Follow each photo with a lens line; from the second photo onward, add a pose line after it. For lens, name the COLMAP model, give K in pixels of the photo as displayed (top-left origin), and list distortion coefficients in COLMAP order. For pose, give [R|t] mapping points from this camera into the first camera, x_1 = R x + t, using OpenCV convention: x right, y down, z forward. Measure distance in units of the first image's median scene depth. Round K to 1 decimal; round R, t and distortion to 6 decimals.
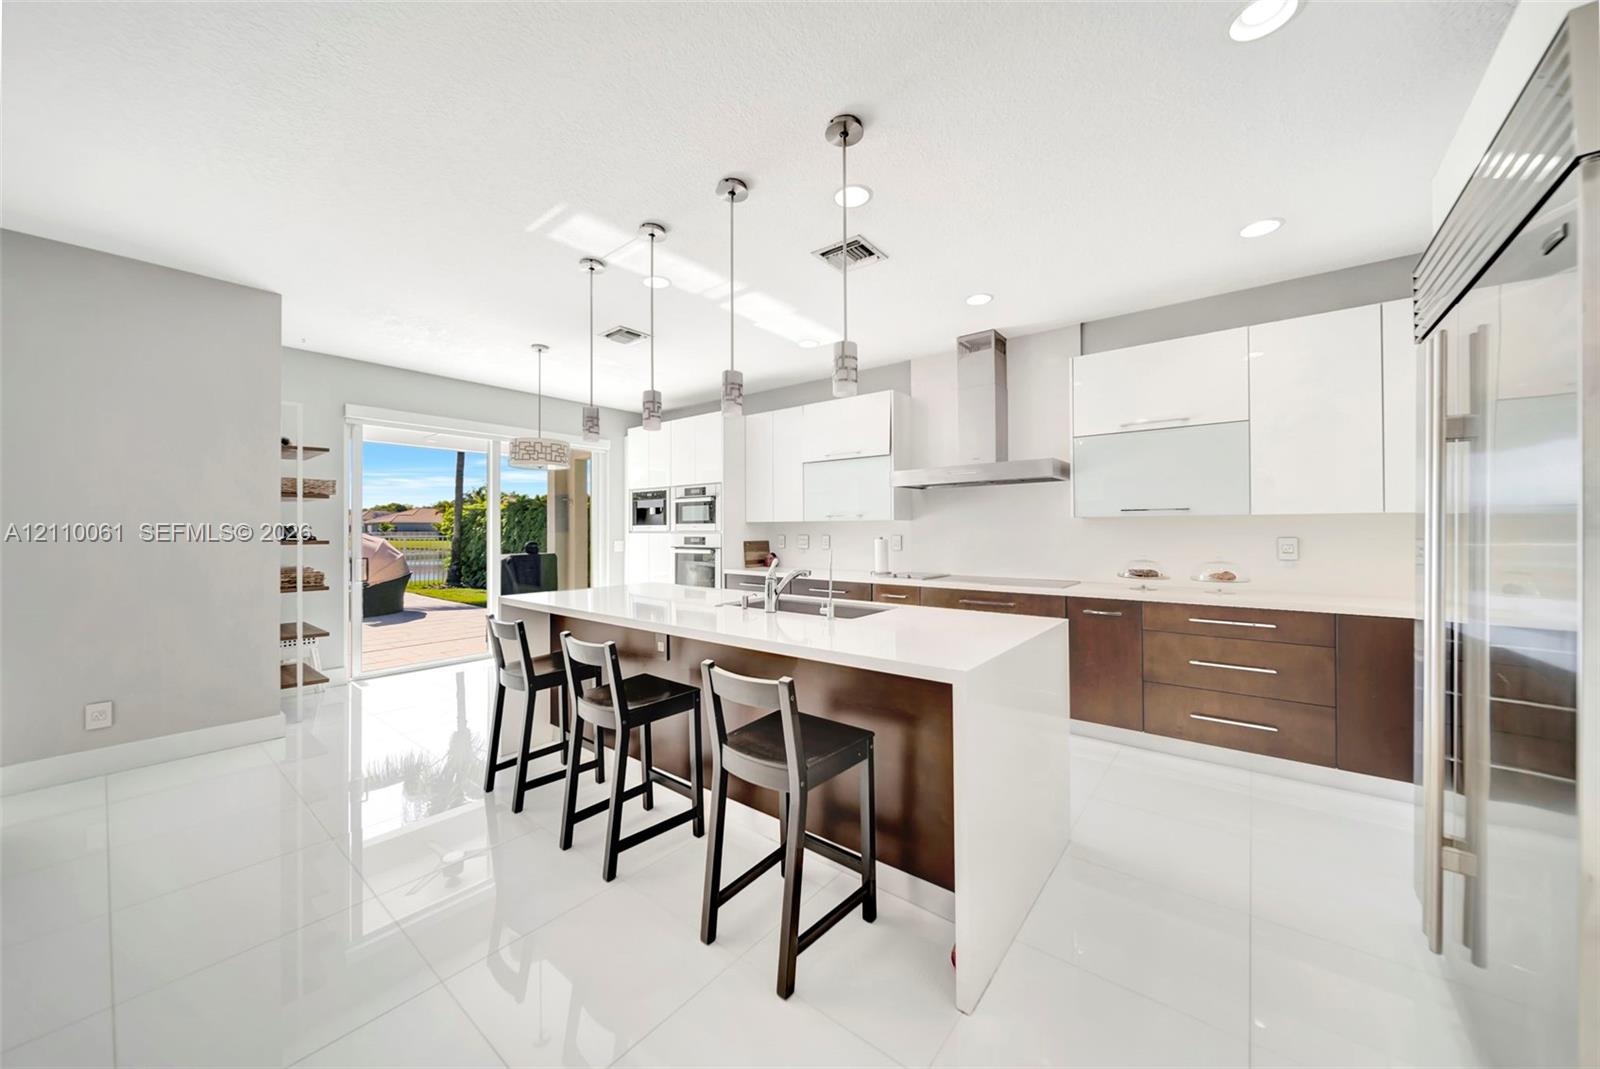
lens RADIAL K [[564.1, 0, 792.5], [0, 564.1, 532.1], [0, 0, 1]] dist [-0.000642, -0.000799]
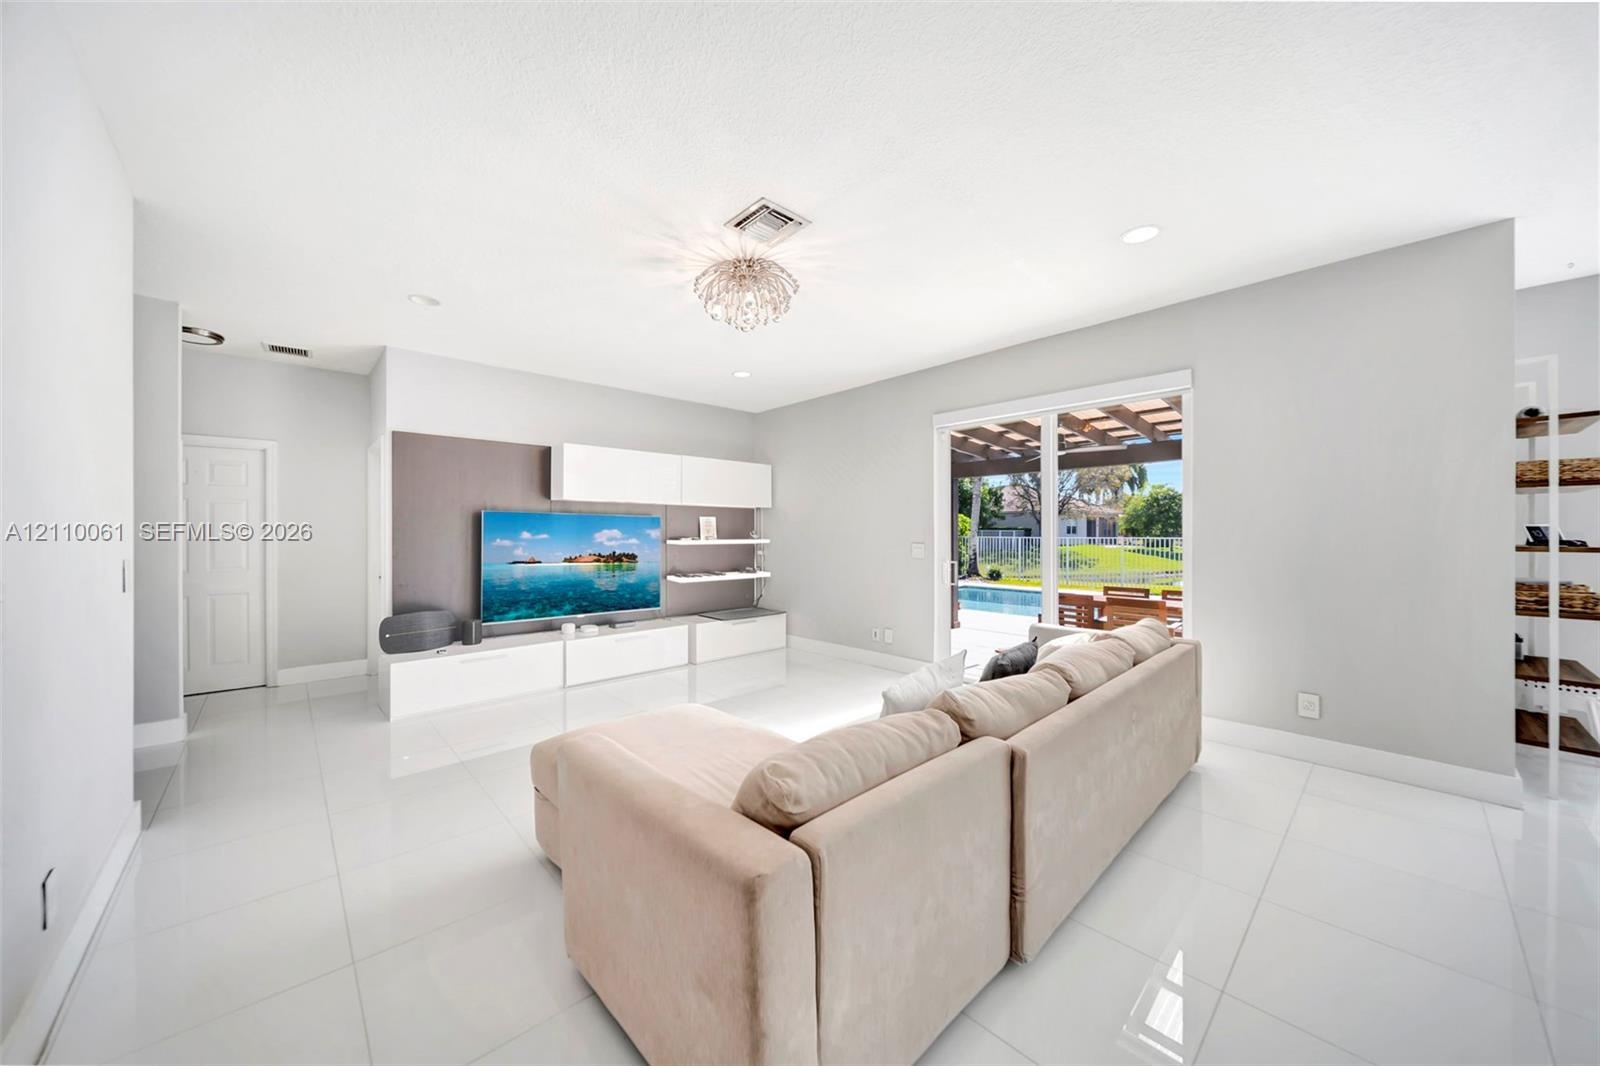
lens RADIAL K [[564.1, 0, 797.0], [0, 564.1, 528.1], [0, 0, 1]] dist [-0.000642, -0.000799]
pose [[-0.150967, -0.000653, -0.988539, -0.014573], [0.000007, 1.000000, -0.000662, -0.005539], [0.988539, -0.000107, -0.150967, 0.106973]]
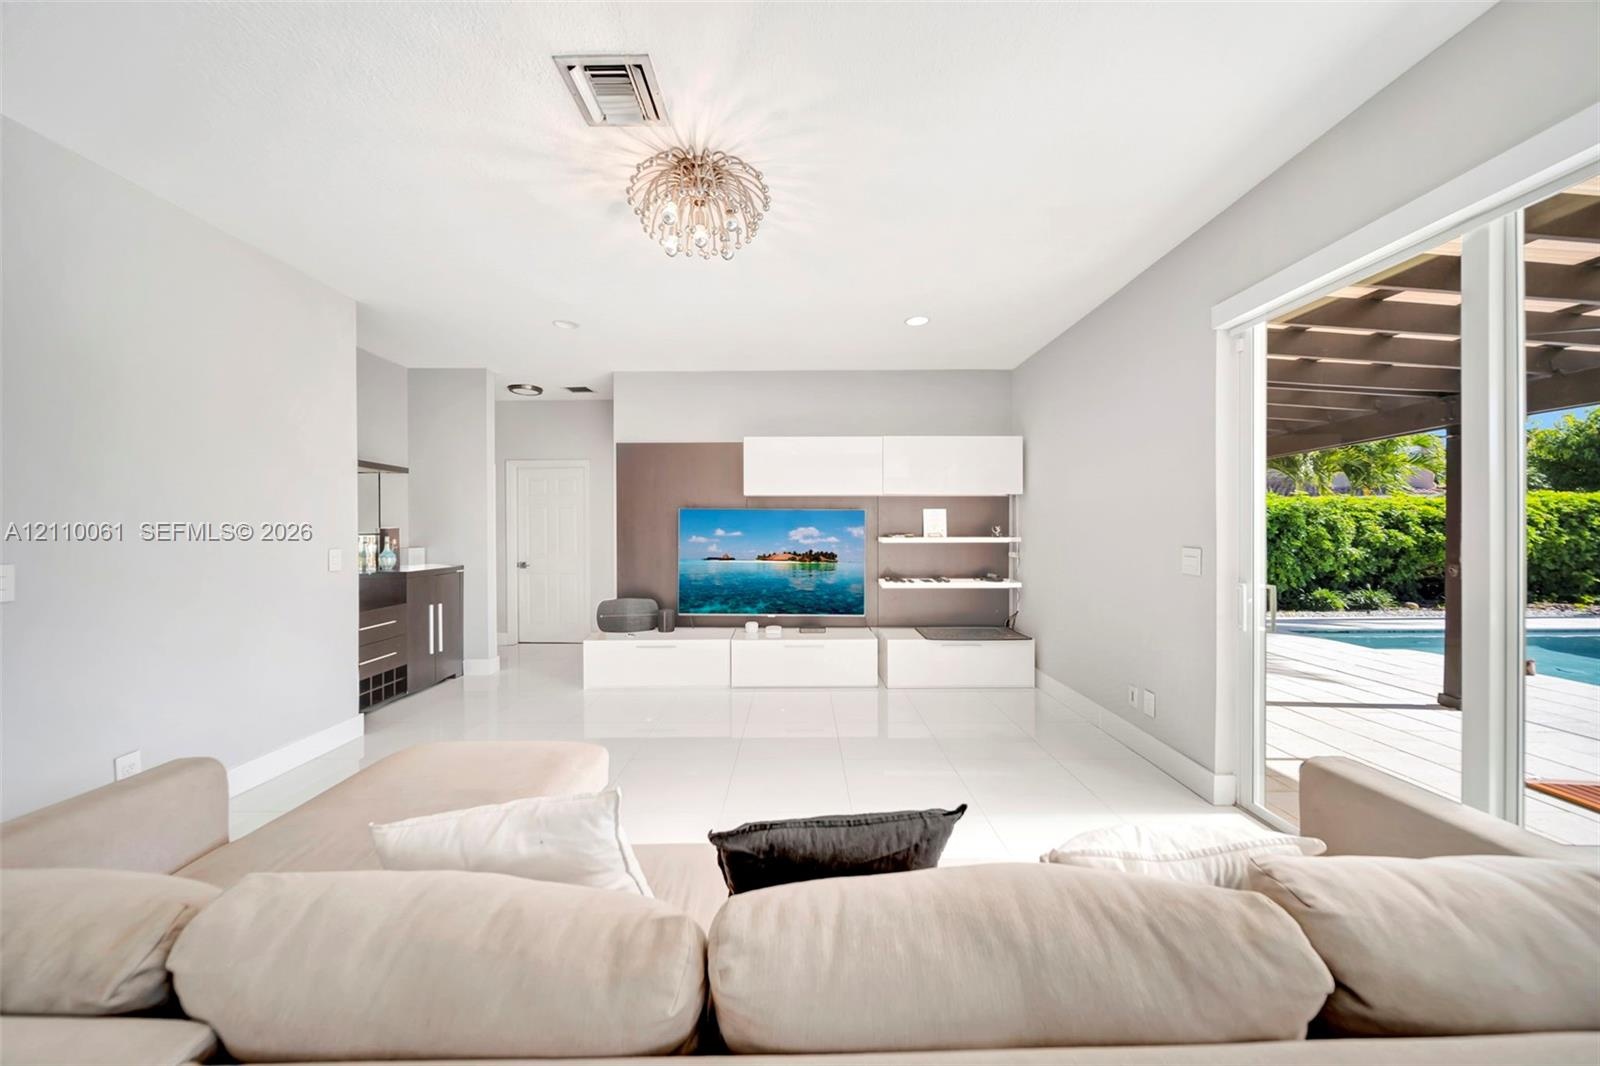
lens RADIAL K [[564.1, 0, 800.1], [0, 564.1, 535.1], [0, 0, 1]] dist [-0.000642, -0.000799]
pose [[-0.782560, 0.016779, -0.622350, -0.356996], [0.007824, 0.999823, 0.017118, -0.004552], [0.622527, 0.008527, -0.782552, 0.343450]]
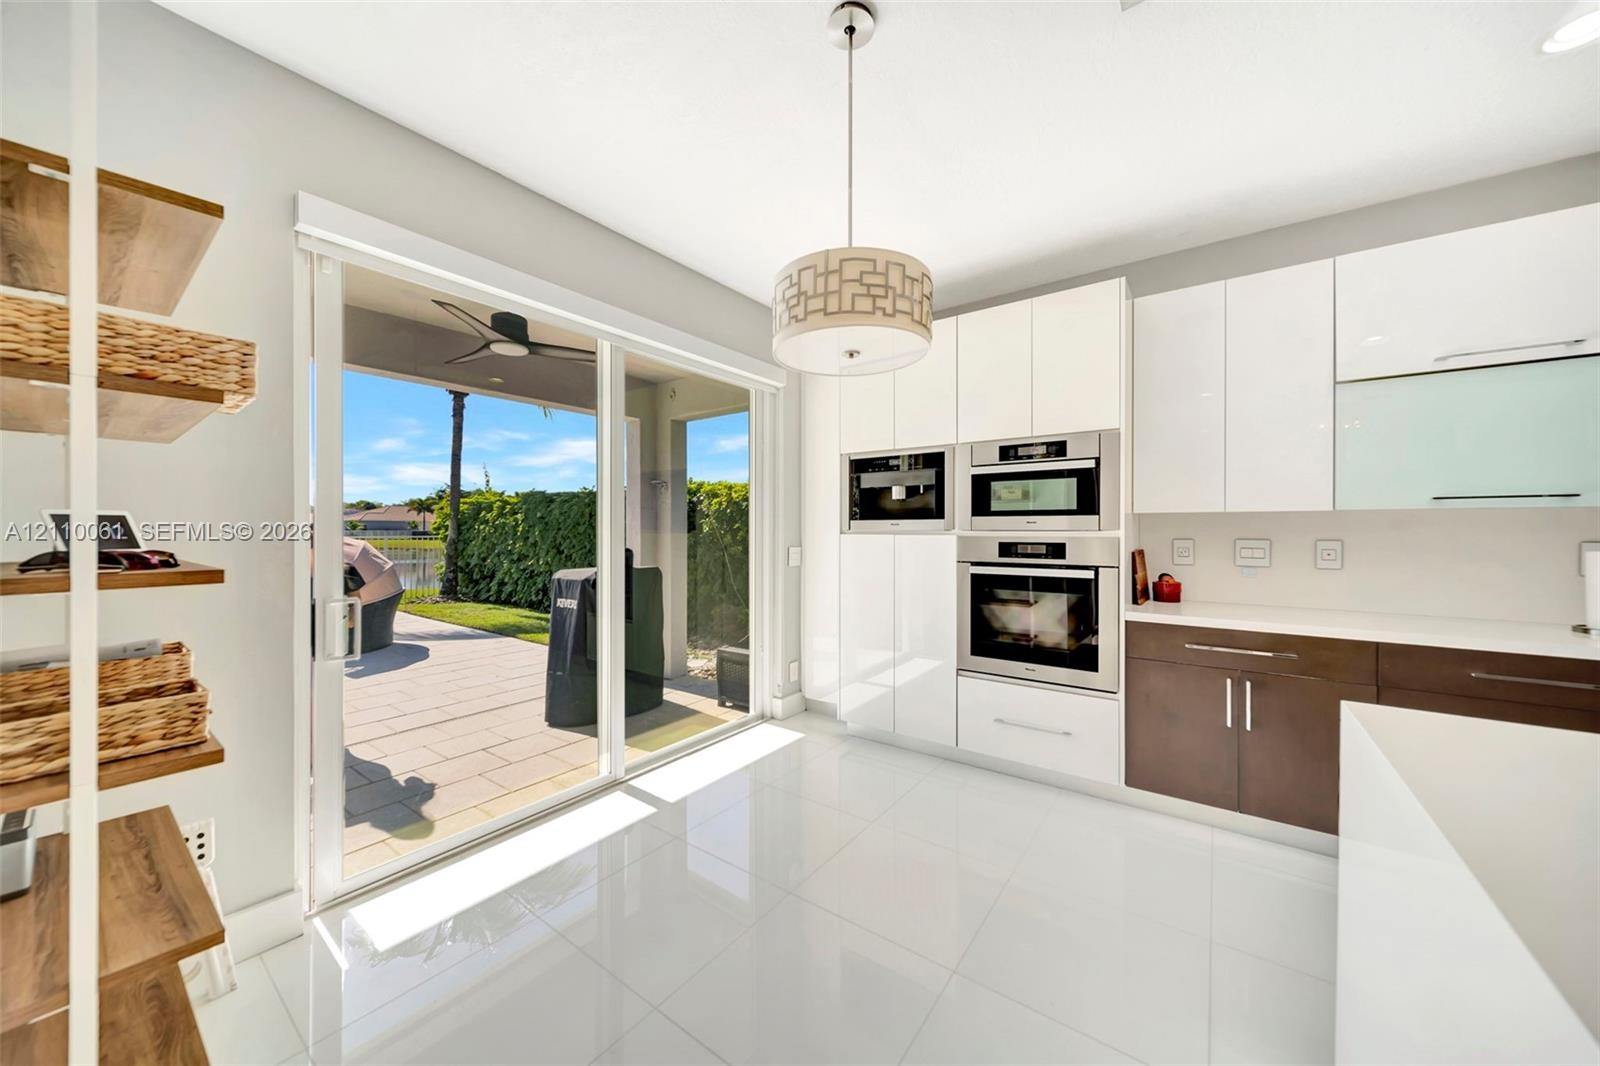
lens RADIAL K [[564.1, 0, 791.9], [0, 564.1, 531.0], [0, 0, 1]] dist [-0.000642, -0.000799]
pose [[0.999368, 0.000687, 0.035540, -0.407684], [-0.000693, 1.000000, 0.000156, -0.001815], [-0.035539, -0.000180, 0.999368, 0.523140]]
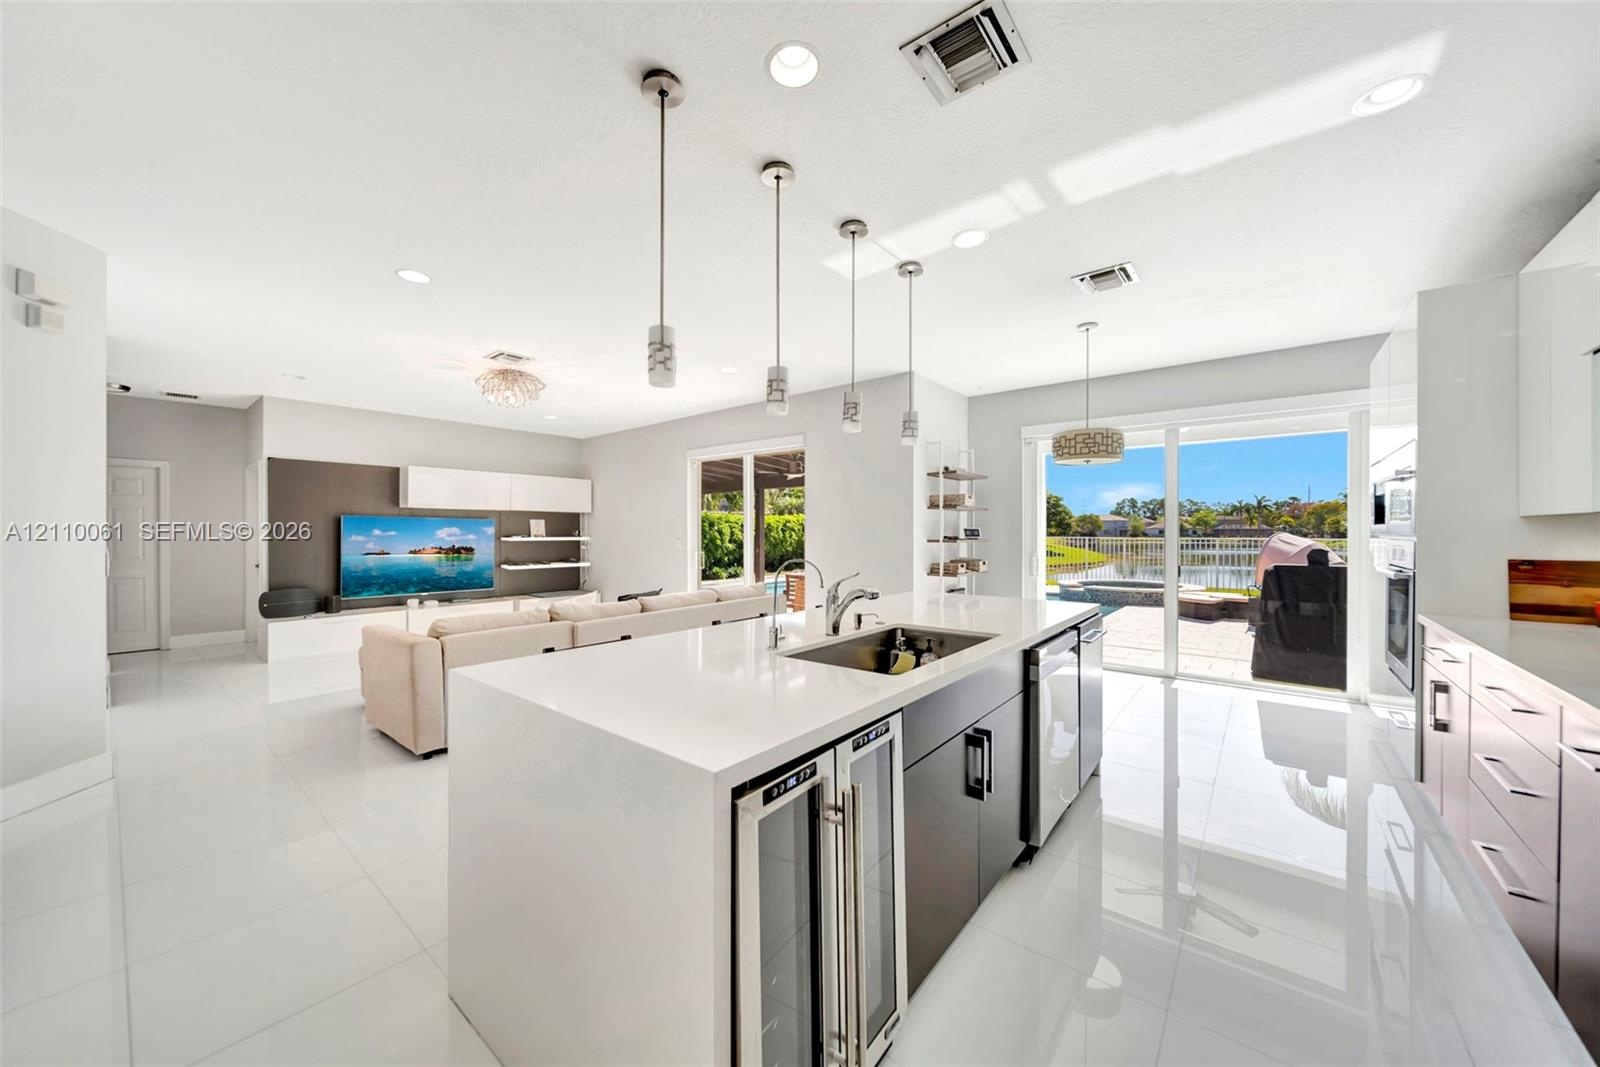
lens RADIAL K [[564.1, 0, 798.1], [0, 564.1, 527.2], [0, 0, 1]] dist [-0.000642, -0.000799]
pose [[-0.006543, -0.001811, -0.999977, 0.364086], [-0.001372, 0.999997, -0.001802, -0.007752], [0.999978, 0.001360, -0.006545, 0.450505]]
